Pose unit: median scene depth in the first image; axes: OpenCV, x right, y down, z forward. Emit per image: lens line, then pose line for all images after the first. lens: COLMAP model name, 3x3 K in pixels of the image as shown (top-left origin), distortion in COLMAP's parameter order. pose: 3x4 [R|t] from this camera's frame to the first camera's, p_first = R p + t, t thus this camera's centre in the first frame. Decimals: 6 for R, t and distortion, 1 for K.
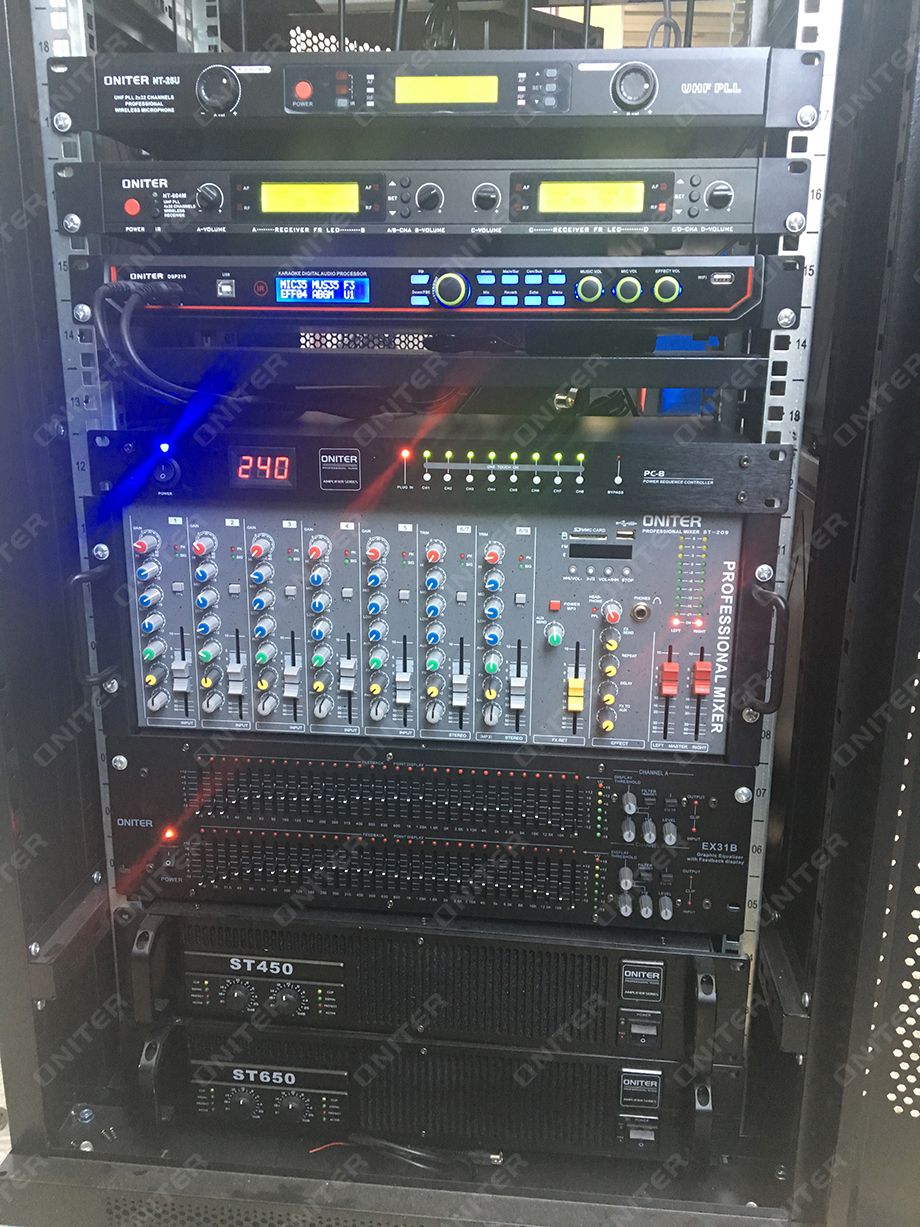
lens RADIAL K [[1030.9, 0, 462.1], [0, 1030.9, 583.1], [0, 0, 1]] dist [0.073677, -0.123035]
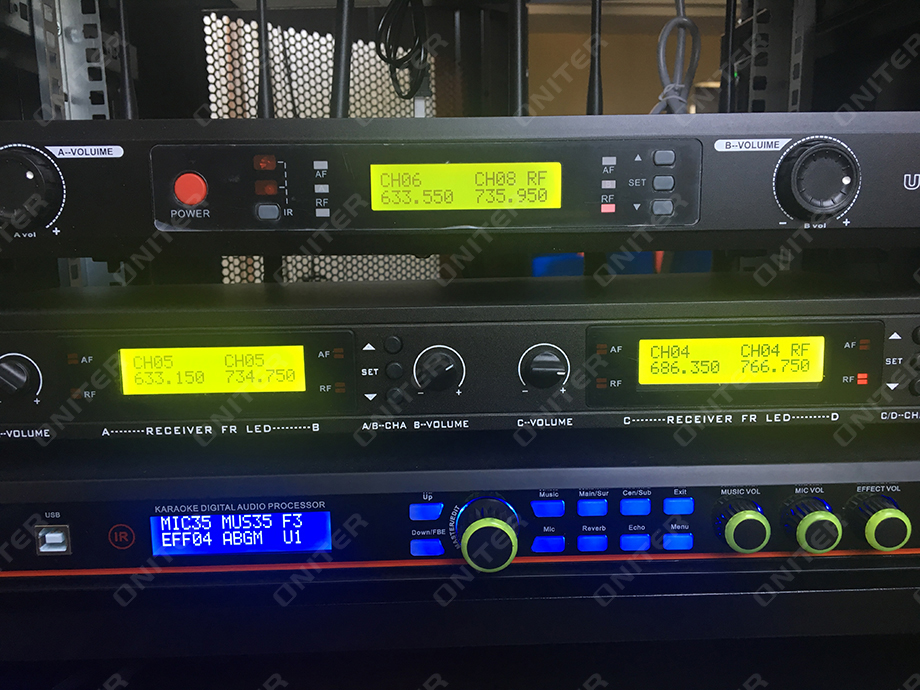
lens RADIAL K [[773.0, 0, 459.4], [0, 773.0, 341.1], [0, 0, 1]] dist [0.073677, -0.123035]
pose [[0.990859, -0.049707, 0.125411, -0.070375], [0.061265, 0.994051, -0.090054, -0.347352], [-0.120189, 0.096914, 0.988009, 0.594414]]
